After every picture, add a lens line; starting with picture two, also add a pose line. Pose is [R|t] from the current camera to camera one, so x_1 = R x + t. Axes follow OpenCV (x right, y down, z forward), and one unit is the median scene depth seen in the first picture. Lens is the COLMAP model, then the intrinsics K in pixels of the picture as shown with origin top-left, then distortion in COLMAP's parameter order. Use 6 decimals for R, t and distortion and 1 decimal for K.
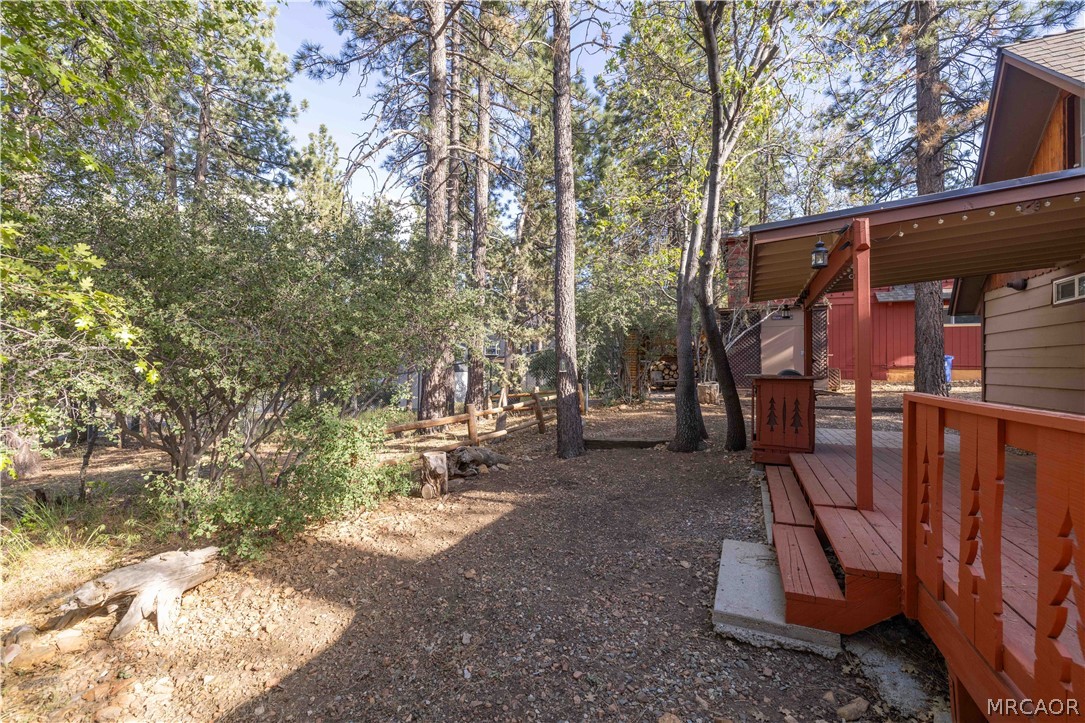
lens RADIAL K [[461.2, 0, 543.0], [0, 461.2, 364.2], [0, 0, 1]] dist [0.004246, -0.000653]
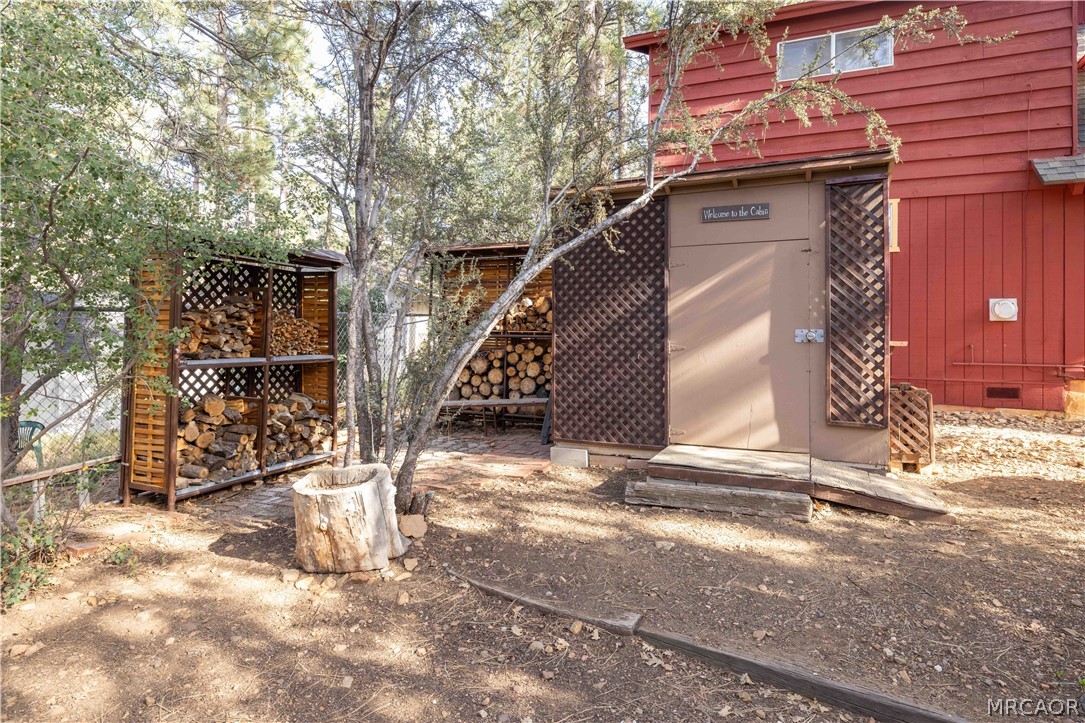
lens RADIAL K [[592.9, 0, 543.3], [0, 592.9, 334.6], [0, 0, 1]] dist [0.000188, 0.000147]
pose [[0.999977, 0.006616, 0.001563, 0.849286], [-0.006624, 0.999966, 0.004958, -0.054740], [-0.001530, -0.004969, 0.999986, 1.339033]]
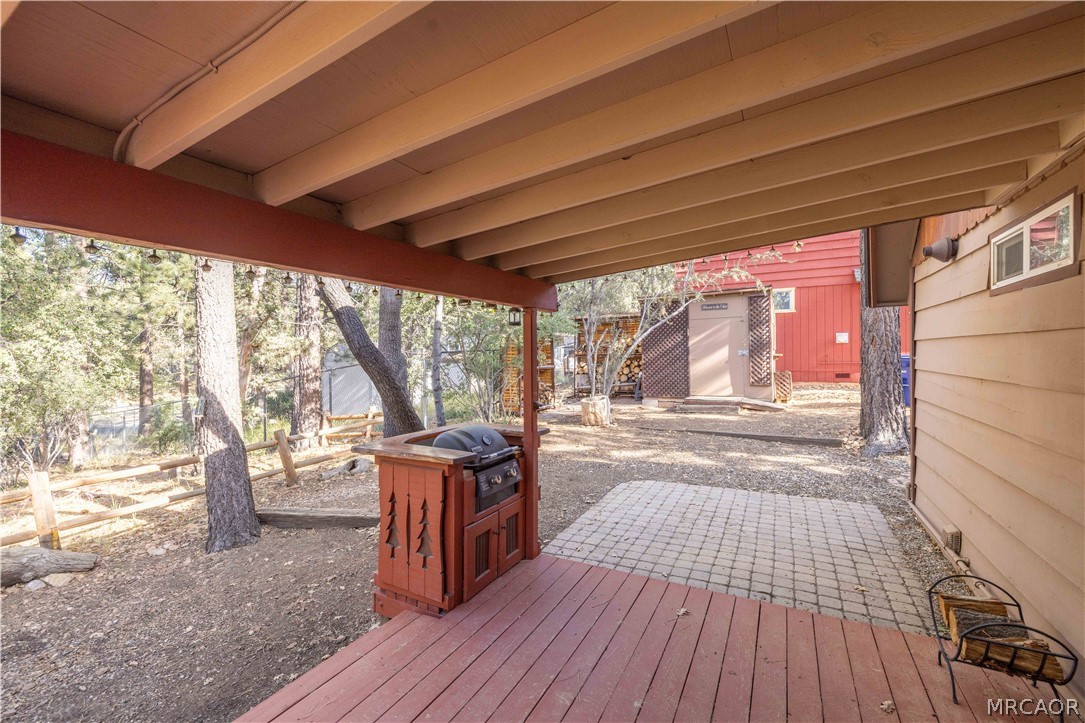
lens RADIAL K [[461.2, 0, 542.6], [0, 461.2, 359.6], [0, 0, 1]] dist [0.004246, -0.000653]
pose [[0.996809, -0.019755, -0.077335, 0.622437], [0.020990, 0.999664, 0.015190, -0.067476], [0.077009, -0.016764, 0.996889, 0.452432]]
